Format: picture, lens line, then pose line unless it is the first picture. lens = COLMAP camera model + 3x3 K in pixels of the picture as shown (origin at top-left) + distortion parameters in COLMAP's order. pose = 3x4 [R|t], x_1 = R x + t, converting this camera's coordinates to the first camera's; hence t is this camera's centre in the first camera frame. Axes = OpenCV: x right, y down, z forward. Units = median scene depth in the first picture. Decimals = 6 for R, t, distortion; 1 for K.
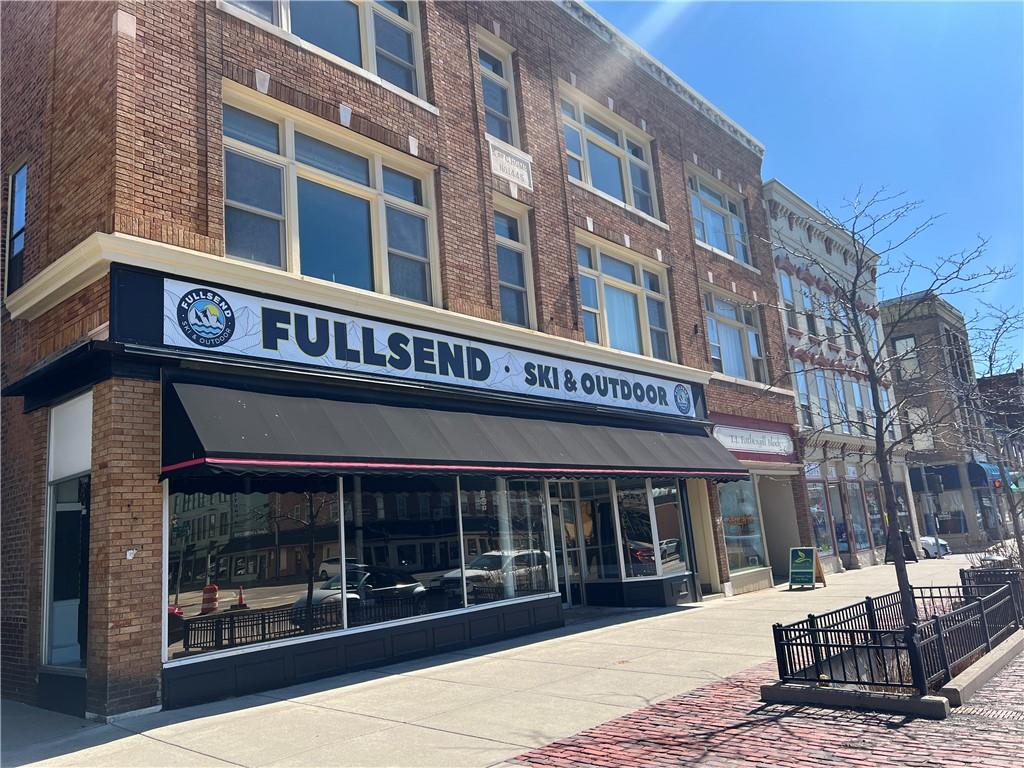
lens RADIAL K [[769.8, 0, 510.9], [0, 769.8, 383.7], [0, 0, 1]] dist [0.040940, -0.052851]
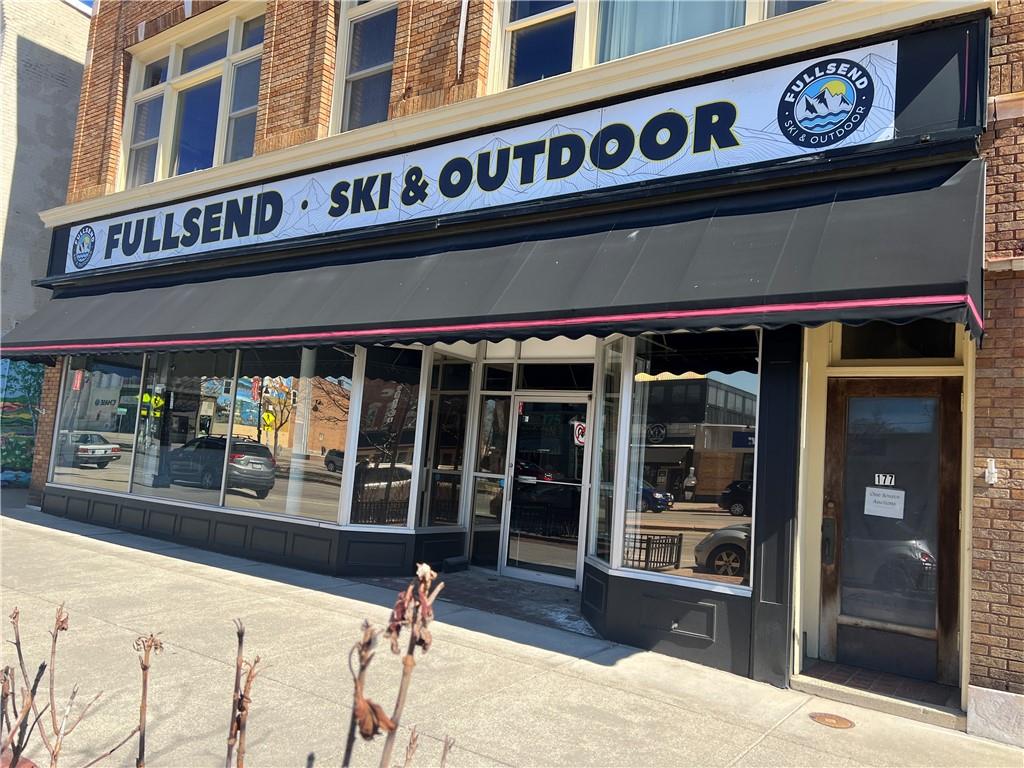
lens RADIAL K [[769.8, 0, 516.1], [0, 769.8, 393.9], [0, 0, 1]] dist [0.040940, -0.052851]
pose [[0.107640, -0.005344, -0.994176, 0.693107], [0.112496, 0.993629, 0.006839, 0.163998], [0.987805, -0.112577, 0.107555, 1.036713]]
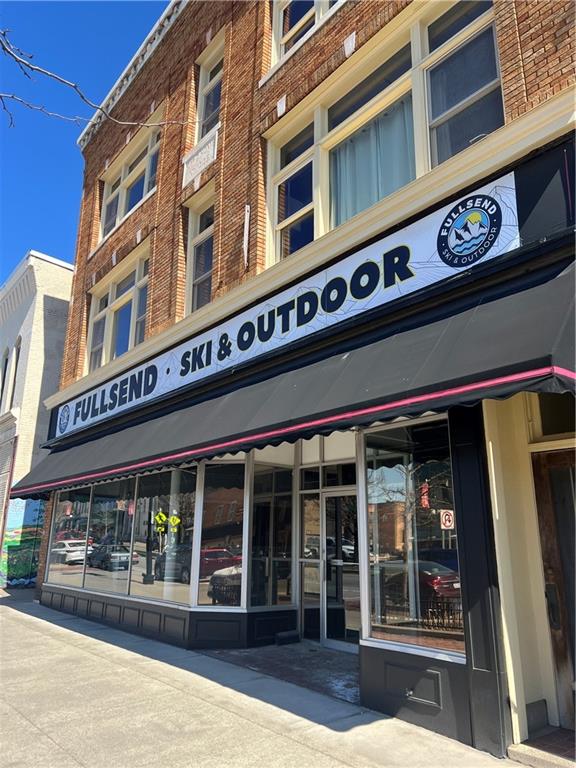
lens RADIAL K [[577.4, 0, 271.0], [0, 577.4, 377.8], [0, 0, 1]] dist [0.040940, -0.052851]
pose [[-0.195984, -0.201742, -0.959630, 0.672274], [0.192568, 0.951636, -0.239389, 0.190935], [0.961513, -0.231711, -0.147656, 1.176934]]
